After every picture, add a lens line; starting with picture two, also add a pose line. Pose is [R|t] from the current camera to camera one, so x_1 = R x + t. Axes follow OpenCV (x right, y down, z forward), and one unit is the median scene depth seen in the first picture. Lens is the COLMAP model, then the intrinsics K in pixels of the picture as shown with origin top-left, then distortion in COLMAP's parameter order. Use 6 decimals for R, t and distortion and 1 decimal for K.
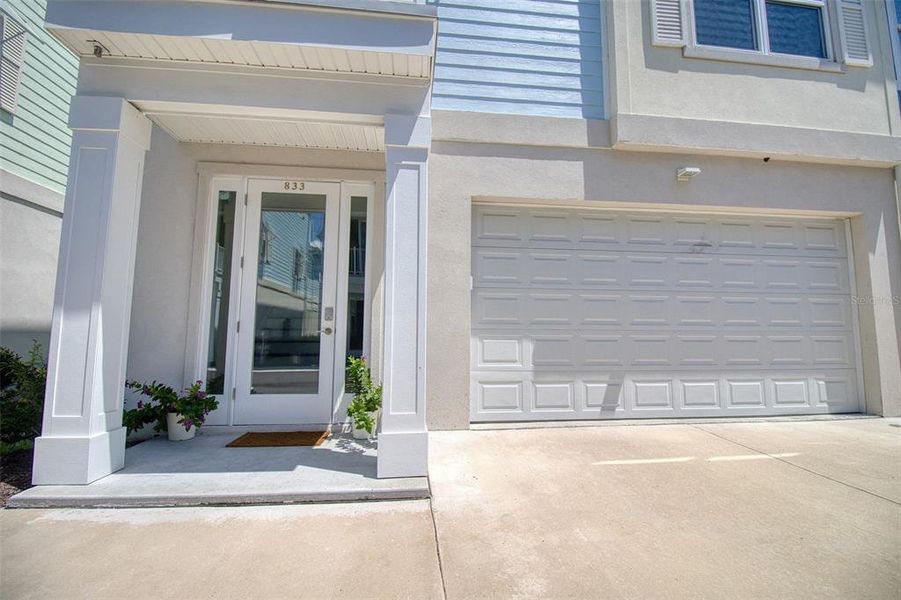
lens RADIAL K [[415.3, 0, 462.3], [0, 415.3, 293.3], [0, 0, 1]] dist [0.000274, -0.012736]
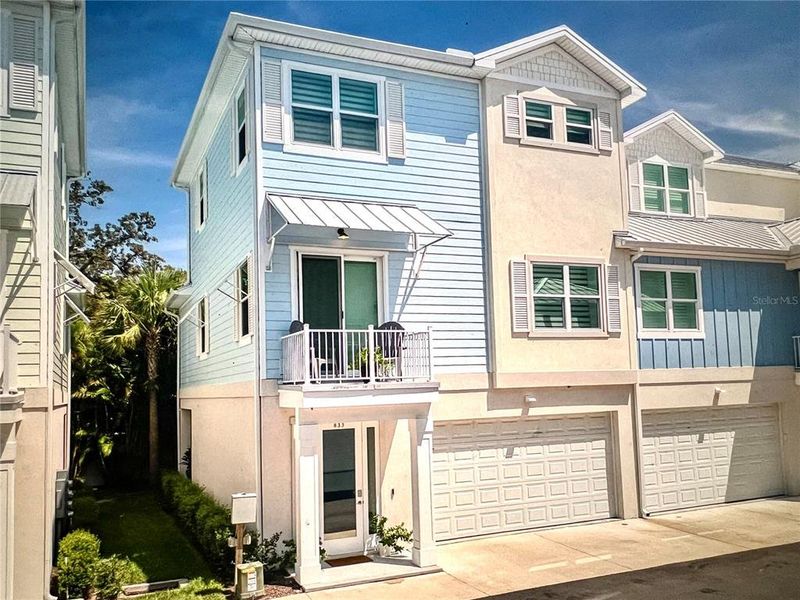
lens RADIAL K [[703.8, 0, 420.1], [0, 703.8, 337.5], [0, 0, 1]] dist [0.066748, -0.008915]
pose [[0.948731, -0.013562, 0.315793, -0.971696], [0.004624, 0.999568, 0.029033, -0.685544], [-0.316050, -0.026085, 0.948384, -1.935317]]
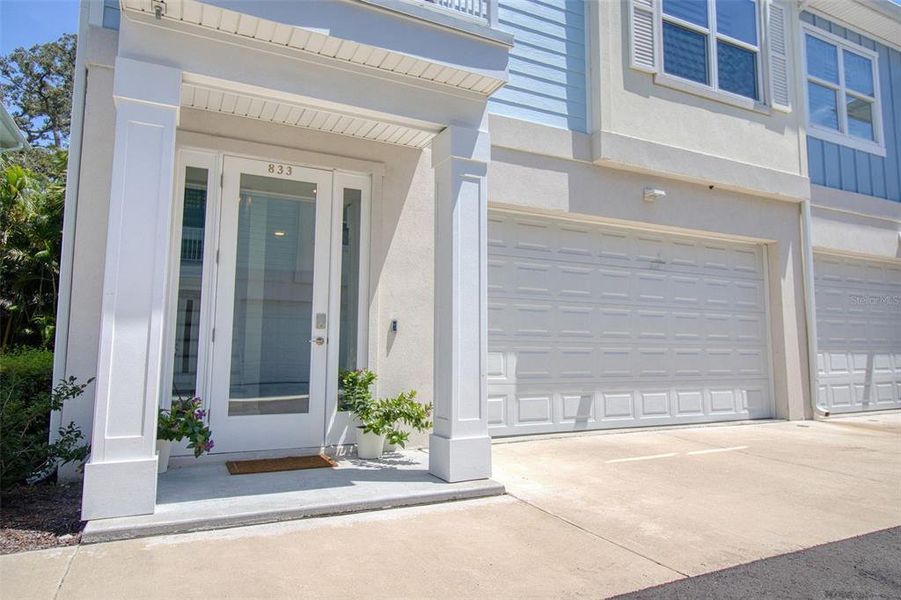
lens RADIAL K [[573.0, 0, 462.6], [0, 573.0, 289.8], [0, 0, 1]] dist [0.004312, 0.001130]
pose [[0.939586, 0.037795, 0.340221, -0.411943], [-0.034942, 0.999284, -0.014511, -0.008460], [-0.340525, 0.001746, 0.940234, -0.213025]]
